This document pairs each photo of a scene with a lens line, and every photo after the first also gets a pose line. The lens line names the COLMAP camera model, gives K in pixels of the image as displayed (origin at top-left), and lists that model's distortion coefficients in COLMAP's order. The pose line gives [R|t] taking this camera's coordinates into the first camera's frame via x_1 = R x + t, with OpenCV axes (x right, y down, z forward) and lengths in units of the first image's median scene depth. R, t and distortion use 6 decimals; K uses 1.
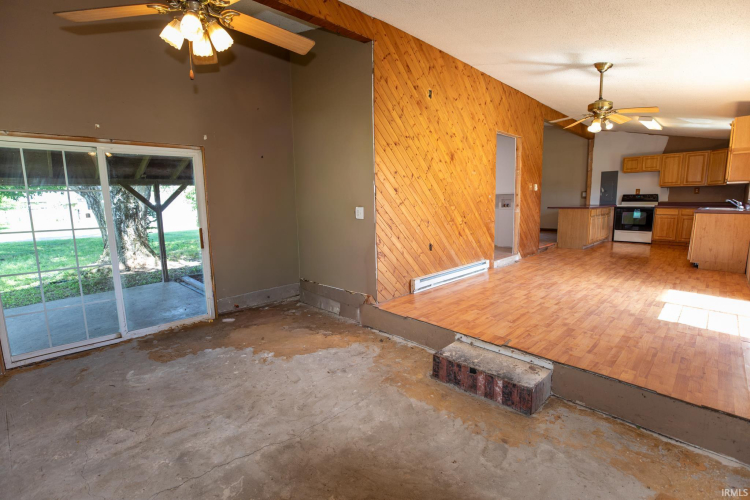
lens RADIAL K [[340.8, 0, 373.3], [0, 340.8, 250.0], [0, 0, 1]] dist [-0.026156, 0.003354]
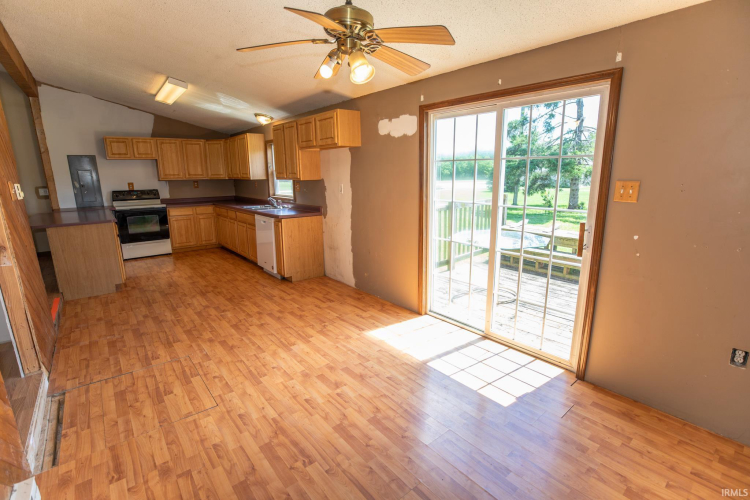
lens RADIAL K [[340.8, 0, 378.8], [0, 340.8, 248.1], [0, 0, 1]] dist [-0.026156, 0.003354]
pose [[0.060699, -0.195827, 0.978758, 0.089725], [0.148618, 0.971409, 0.185140, -0.103262], [-0.987030, 0.134223, 0.088067, 0.442444]]
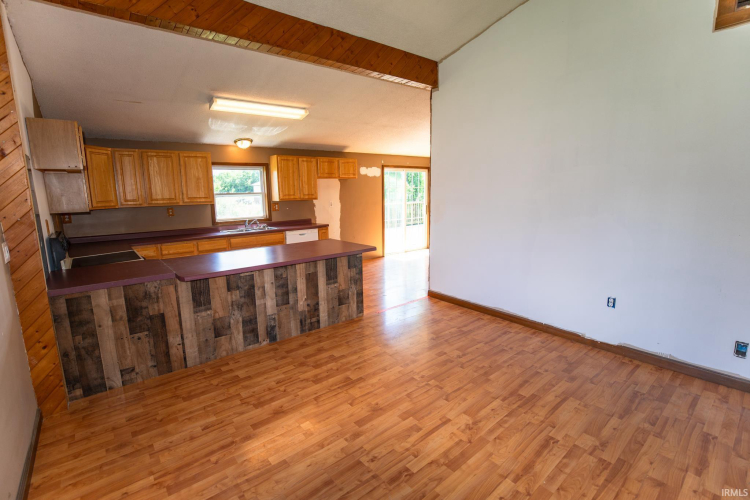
lens RADIAL K [[340.8, 0, 379.6], [0, 340.8, 246.2], [0, 0, 1]] dist [-0.026156, 0.003354]
pose [[-0.995262, 0.027290, 0.093317, 0.486187], [0.053618, 0.954714, 0.292653, -0.264653], [-0.081105, 0.296270, -0.951654, 1.494132]]
